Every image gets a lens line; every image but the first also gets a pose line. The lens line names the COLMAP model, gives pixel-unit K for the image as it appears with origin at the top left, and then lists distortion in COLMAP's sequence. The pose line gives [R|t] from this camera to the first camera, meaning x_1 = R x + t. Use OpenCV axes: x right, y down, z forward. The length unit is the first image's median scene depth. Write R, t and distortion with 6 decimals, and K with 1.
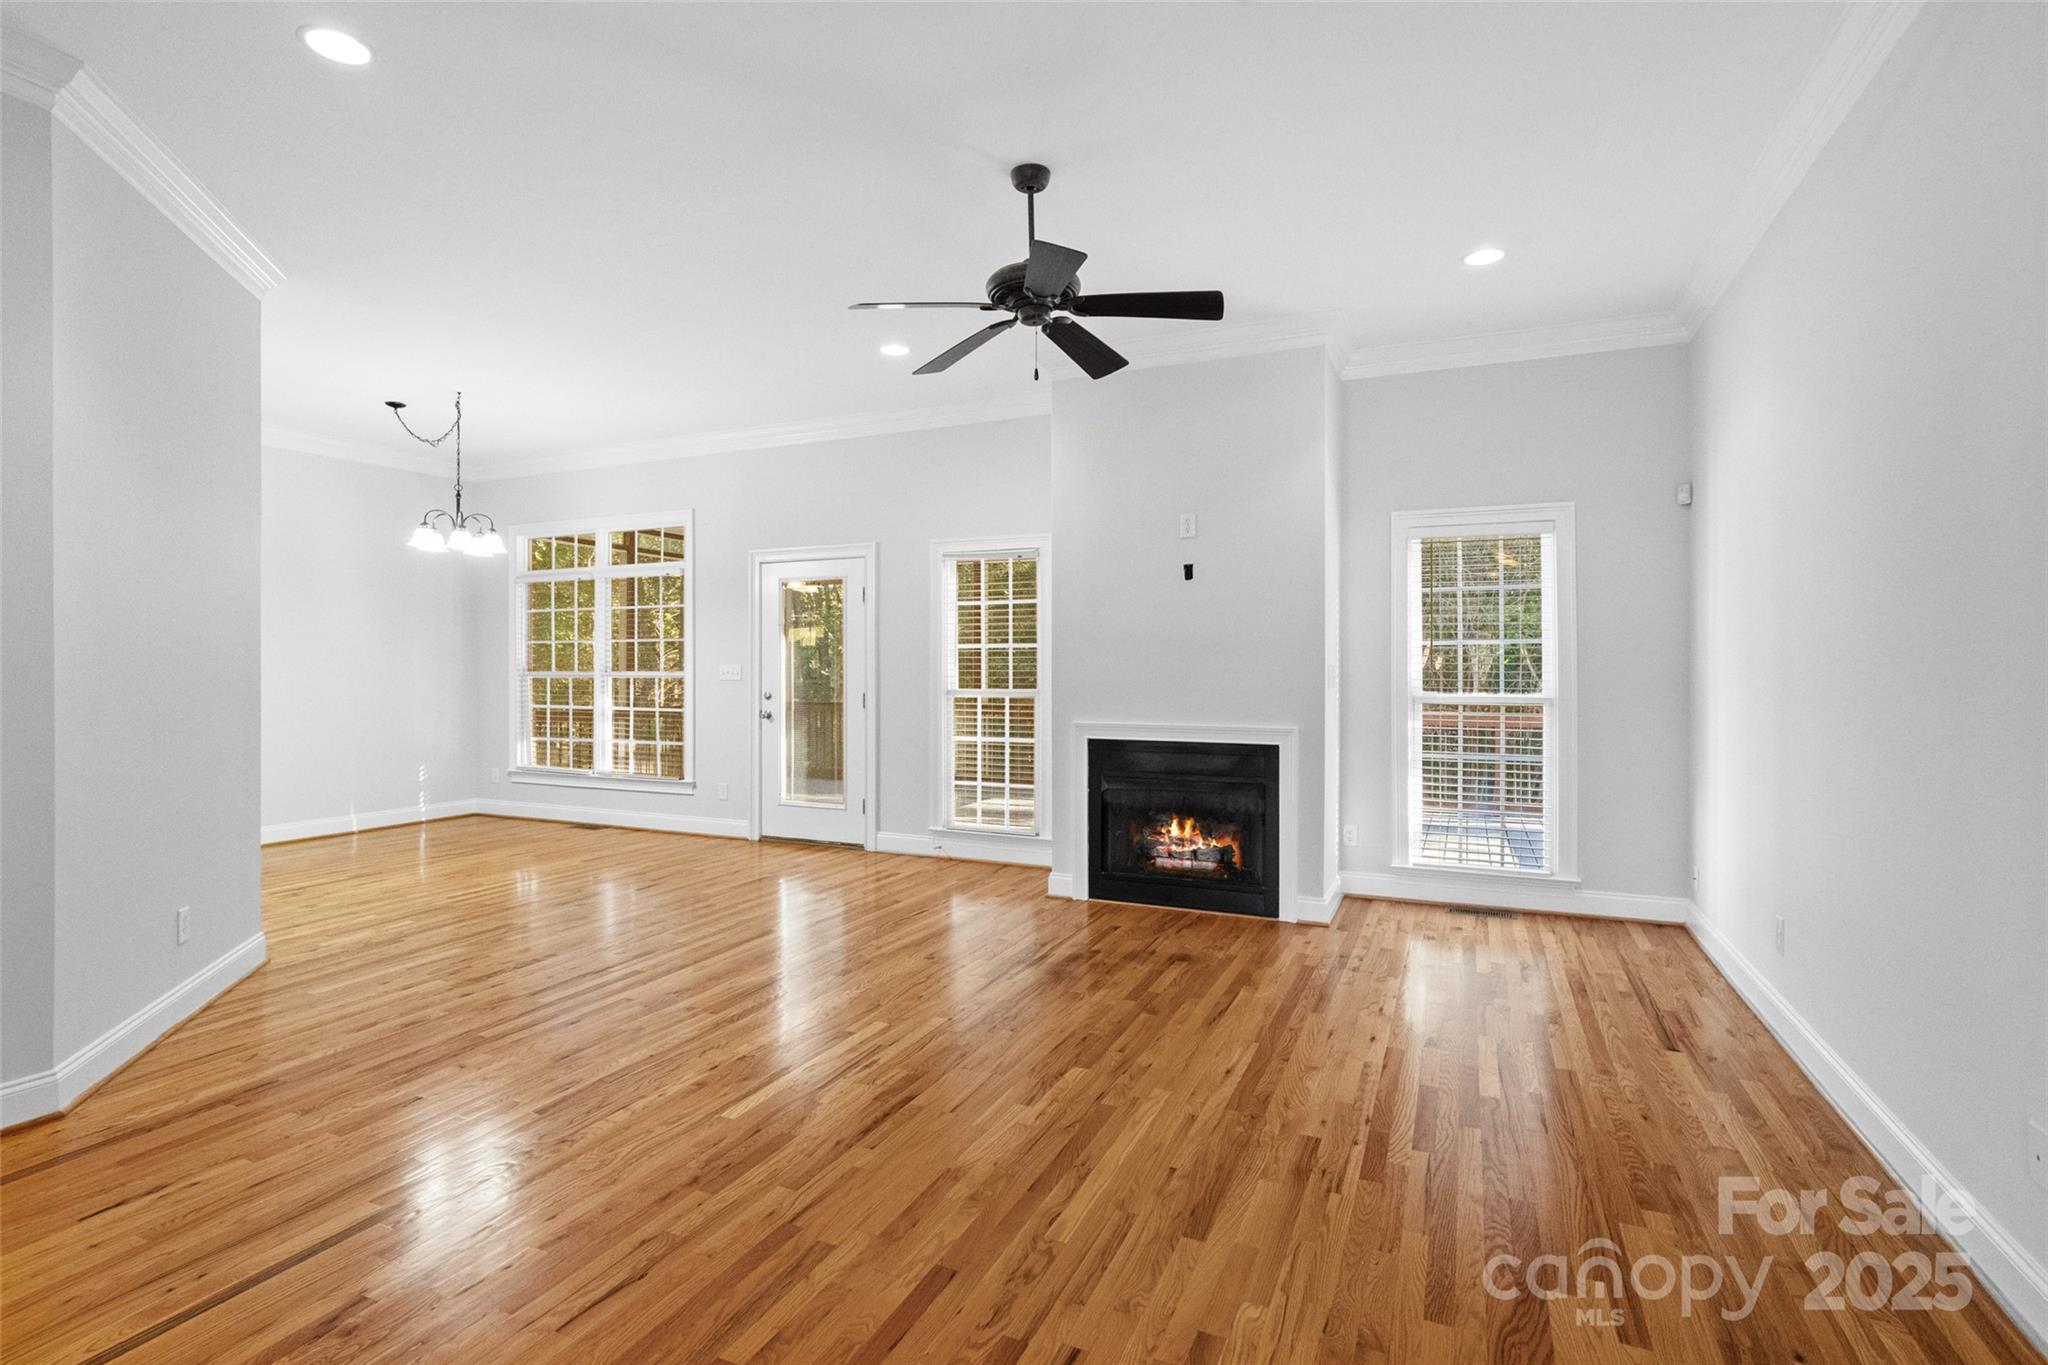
lens RADIAL K [[978.9, 0, 1027.4], [0, 978.9, 671.6], [0, 0, 1]] dist [-0.017370, 0.006856]
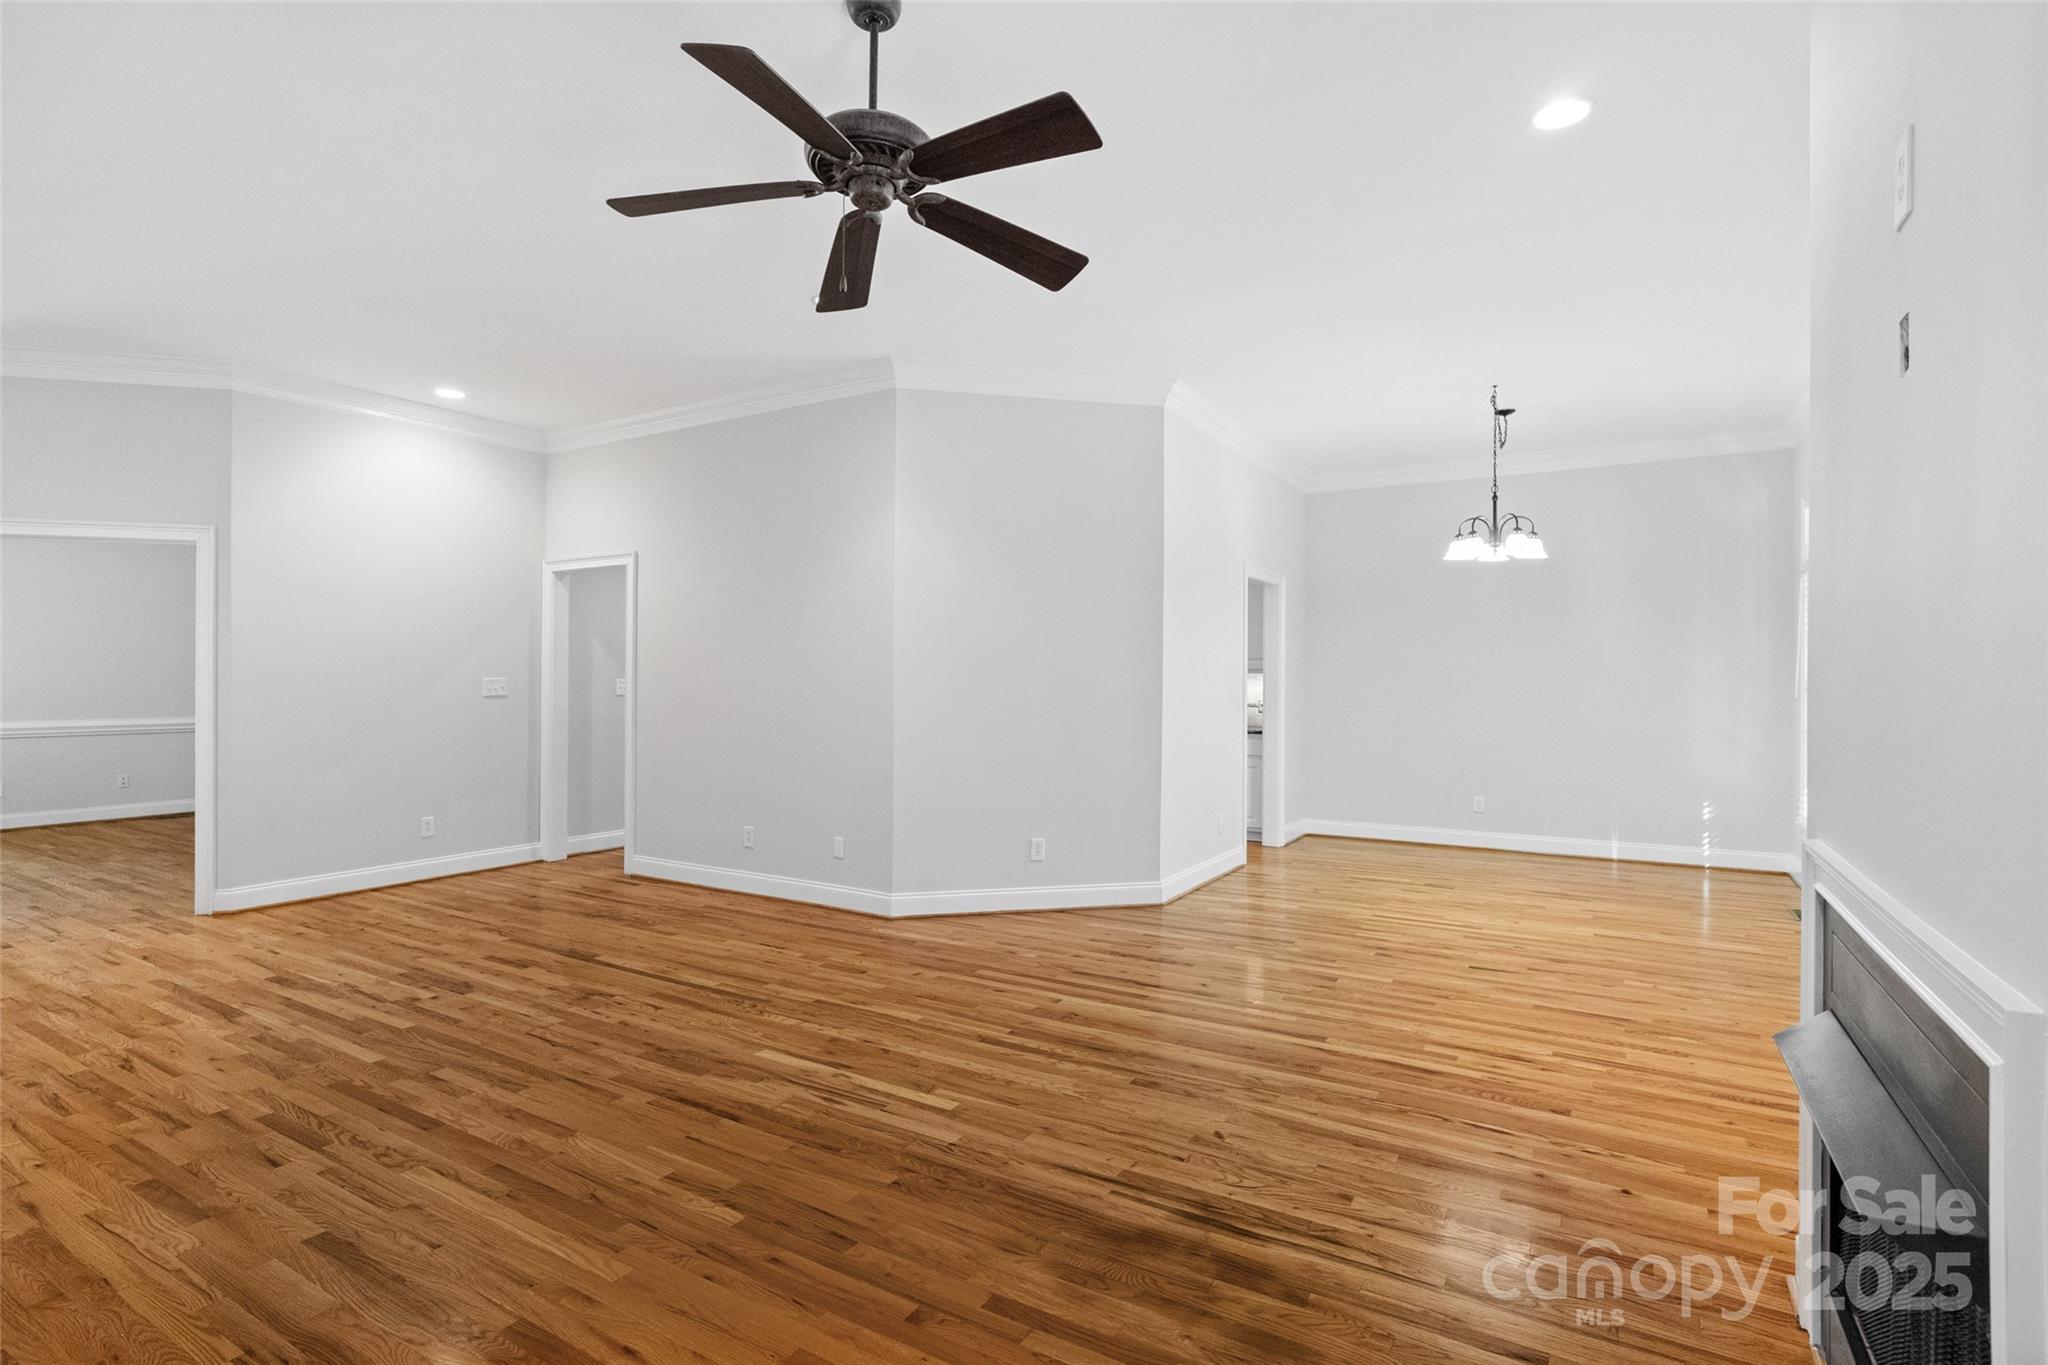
lens RADIAL K [[978.9, 0, 1034.1], [0, 978.9, 684.1], [0, 0, 1]] dist [-0.017370, 0.006856]
pose [[-0.112954, 0.002488, -0.993597, 0.767490], [-0.008731, 0.999956, 0.003497, -0.013143], [0.993562, 0.009070, -0.112928, 1.295879]]
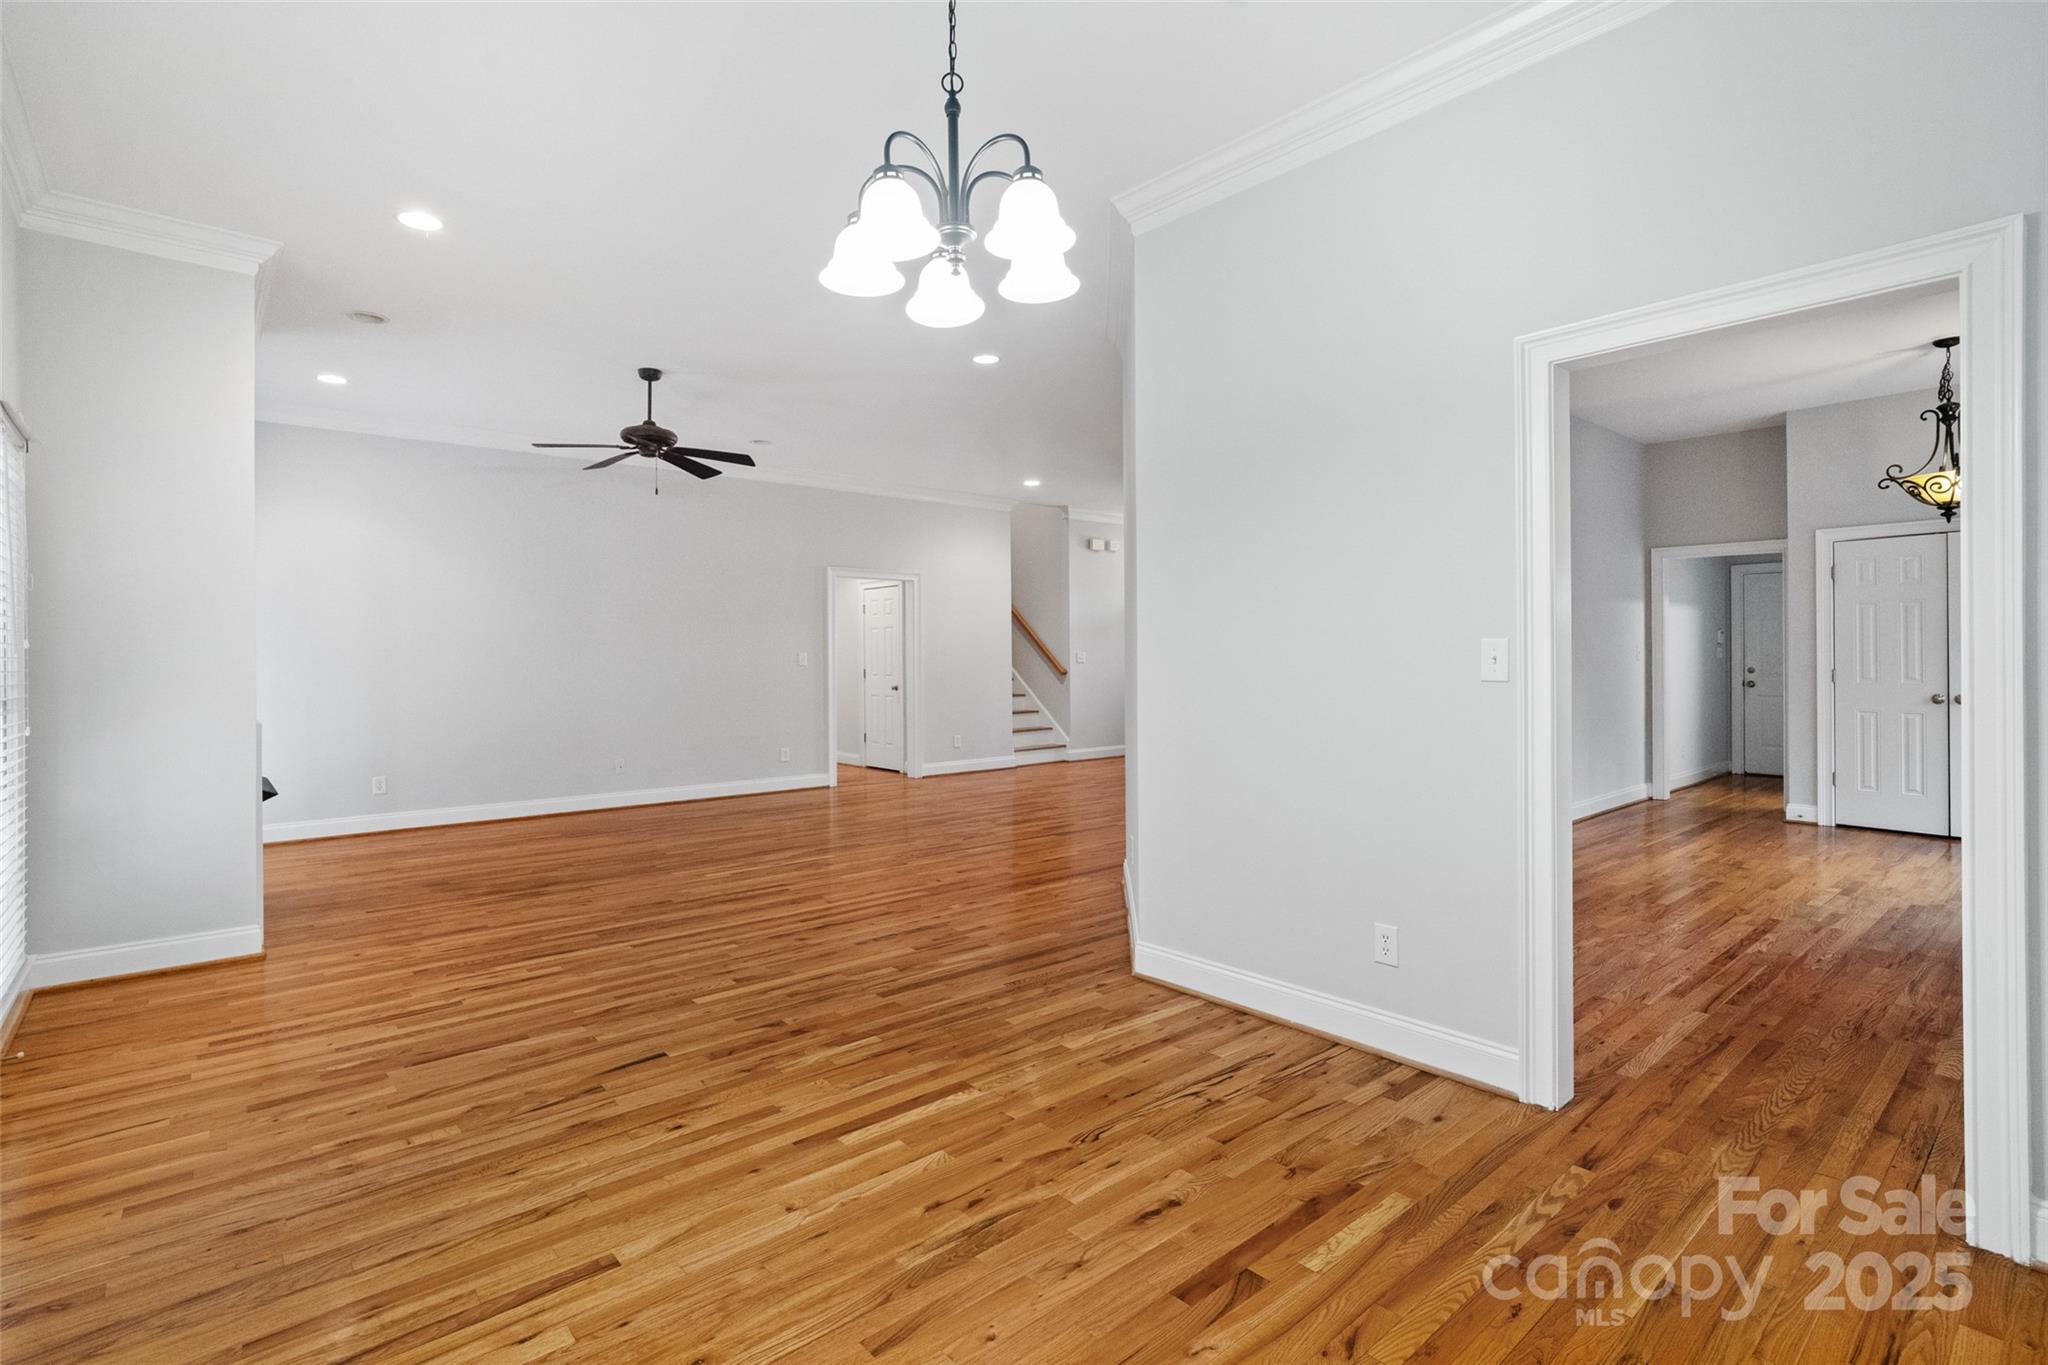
lens RADIAL K [[978.9, 0, 1025.6], [0, 978.9, 666.3], [0, 0, 1]] dist [-0.017370, 0.006856]
pose [[-0.909252, 0.003272, 0.416232, -1.452955], [0.008138, 0.999918, 0.009918, -0.002471], [-0.416165, 0.012405, -0.909204, 2.509187]]
